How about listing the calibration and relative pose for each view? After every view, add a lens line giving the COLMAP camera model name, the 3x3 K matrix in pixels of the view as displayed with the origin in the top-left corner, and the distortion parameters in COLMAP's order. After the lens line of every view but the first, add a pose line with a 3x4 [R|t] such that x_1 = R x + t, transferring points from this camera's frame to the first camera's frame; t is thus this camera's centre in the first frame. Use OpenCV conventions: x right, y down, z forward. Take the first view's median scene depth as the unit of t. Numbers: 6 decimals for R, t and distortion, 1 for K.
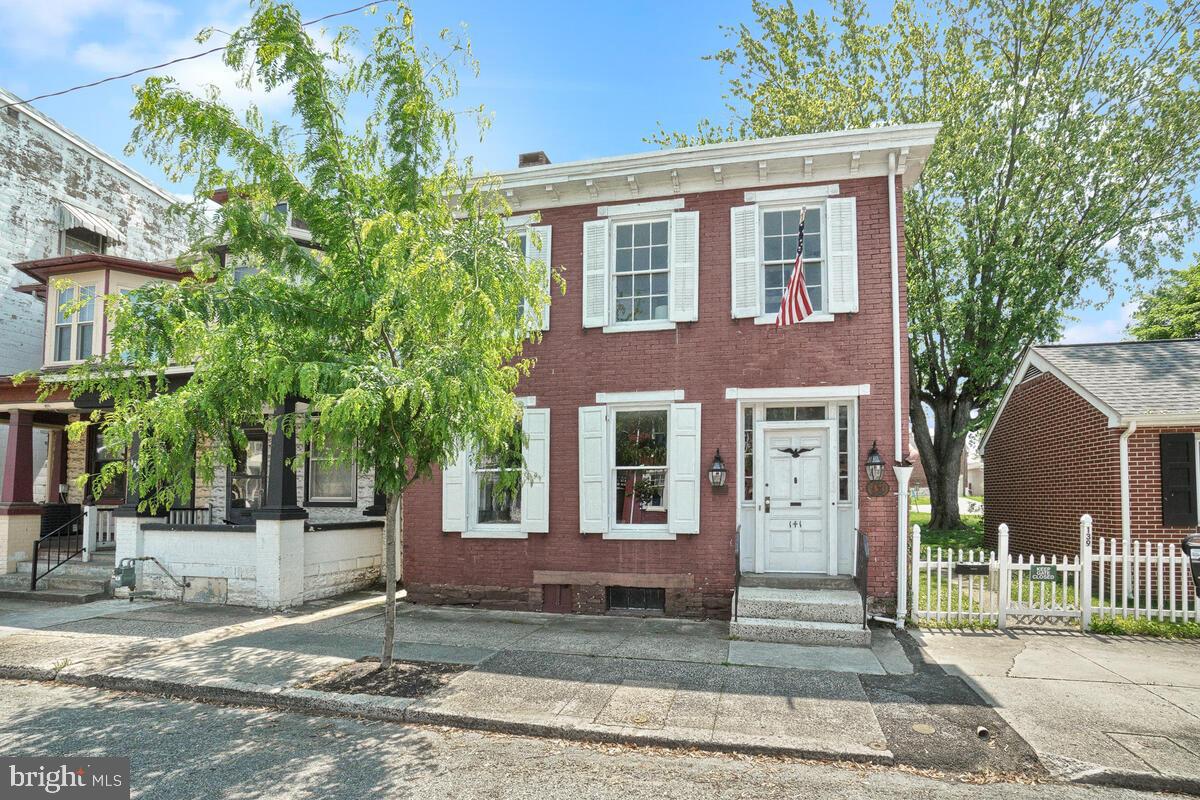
lens RADIAL K [[545.0, 0, 670.5], [0, 545.0, 378.4], [0, 0, 1]] dist [-0.049376, 0.013362]
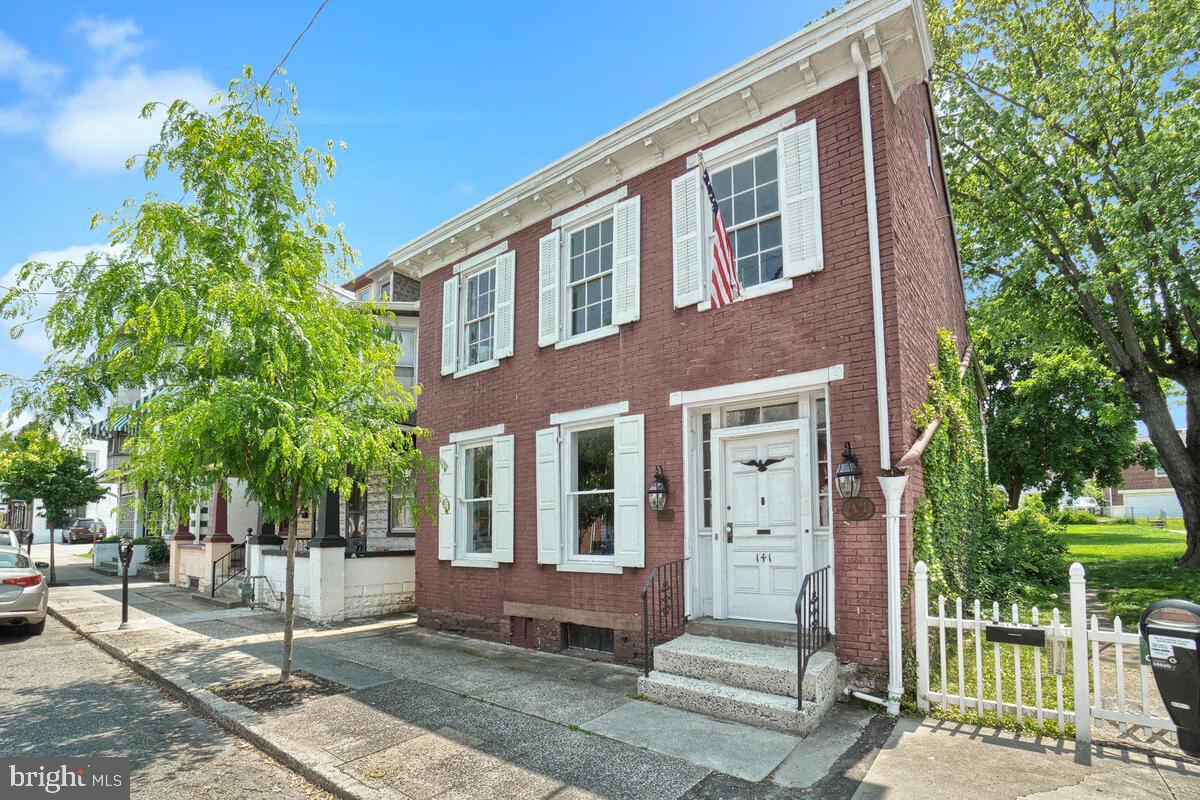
lens RADIAL K [[551.6, 0, 592.1], [0, 551.6, 400.1], [0, 0, 1]] dist [-0.057808, 0.021556]
pose [[0.887814, -0.110429, -0.446756, 0.376925], [0.105069, 0.993782, -0.036845, 0.047972], [0.448047, -0.014229, 0.893897, 0.195284]]
